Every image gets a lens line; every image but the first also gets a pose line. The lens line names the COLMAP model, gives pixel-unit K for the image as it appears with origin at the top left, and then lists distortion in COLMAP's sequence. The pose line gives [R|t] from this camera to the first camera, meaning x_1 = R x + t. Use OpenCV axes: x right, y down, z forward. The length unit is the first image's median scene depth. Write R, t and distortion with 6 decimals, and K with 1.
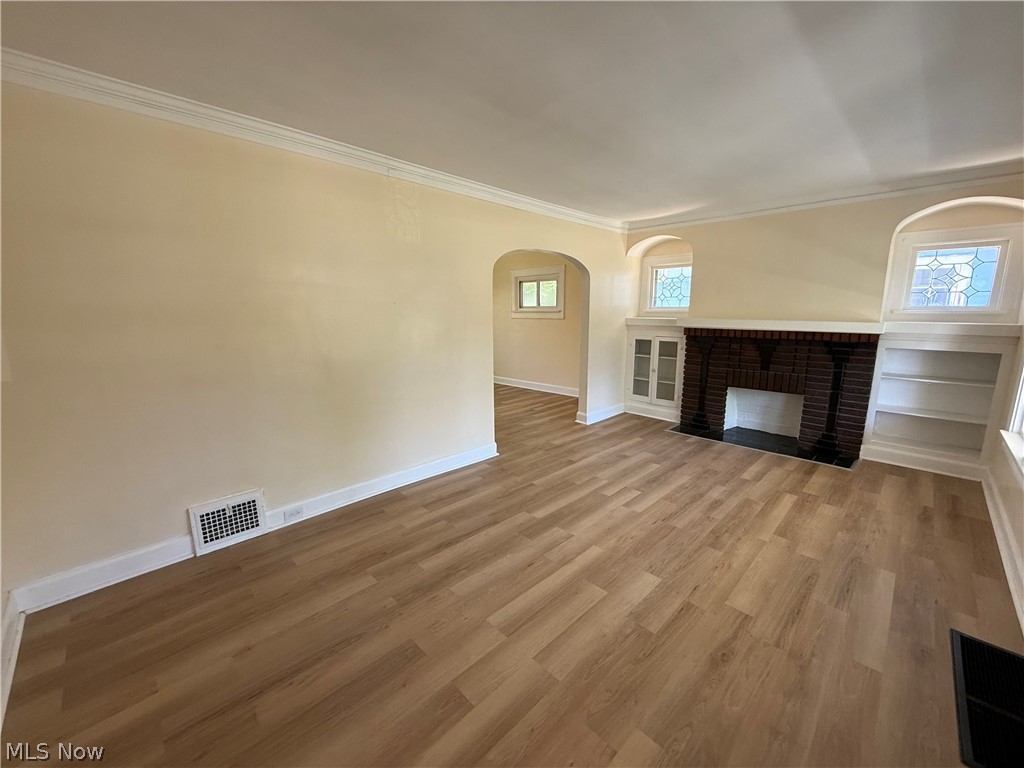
lens RADIAL K [[407.5, 0, 512.5], [0, 407.5, 386.9], [0, 0, 1]] dist [0.001616, 0.000158]
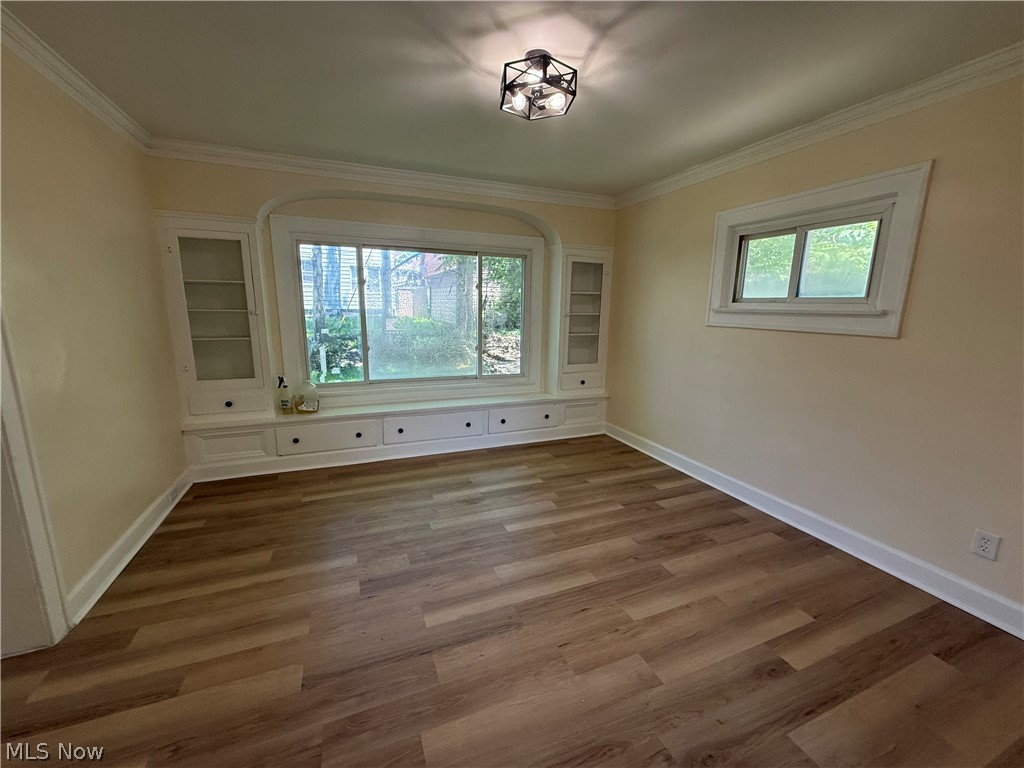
lens RADIAL K [[407.5, 0, 511.6], [0, 407.5, 386.6], [0, 0, 1]] dist [0.001616, 0.000158]
pose [[0.922150, 0.100679, -0.373502, -0.027280], [-0.098315, 0.994830, 0.025428, -0.100102], [0.374131, 0.013272, 0.927281, 0.552145]]
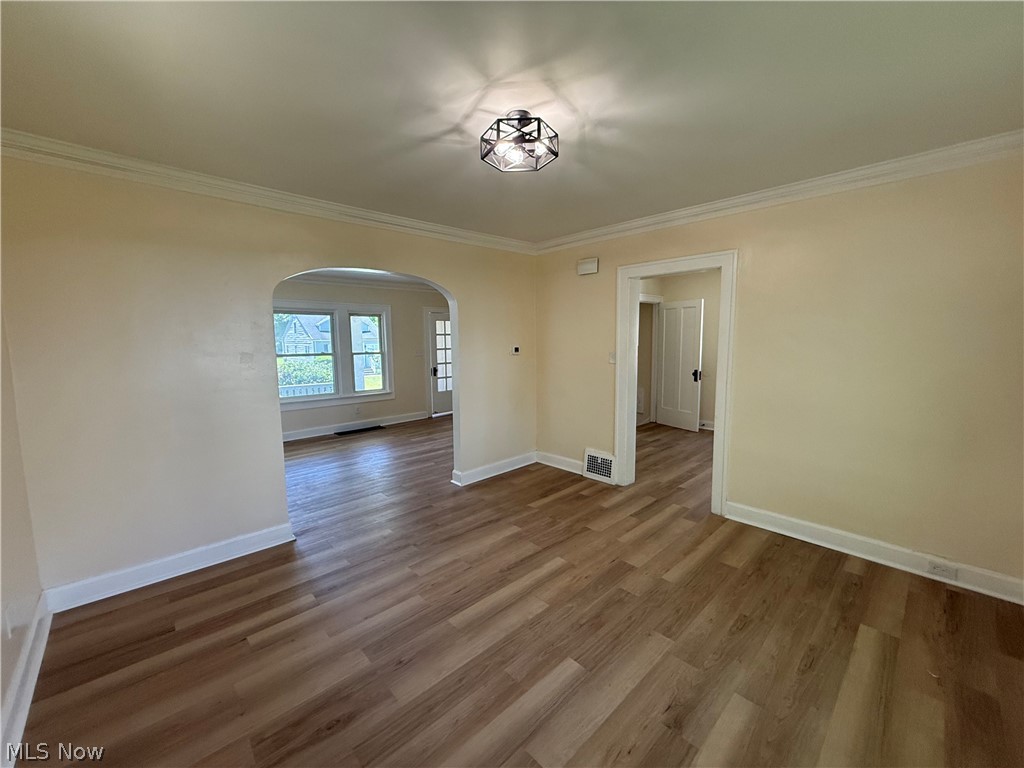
lens RADIAL K [[407.5, 0, 514.8], [0, 407.5, 383.4], [0, 0, 1]] dist [0.001616, 0.000158]
pose [[-0.999533, 0.017153, 0.025306, -0.126682], [0.023767, 0.956643, 0.290292, -0.208930], [-0.019229, 0.290758, -0.956603, 1.089003]]
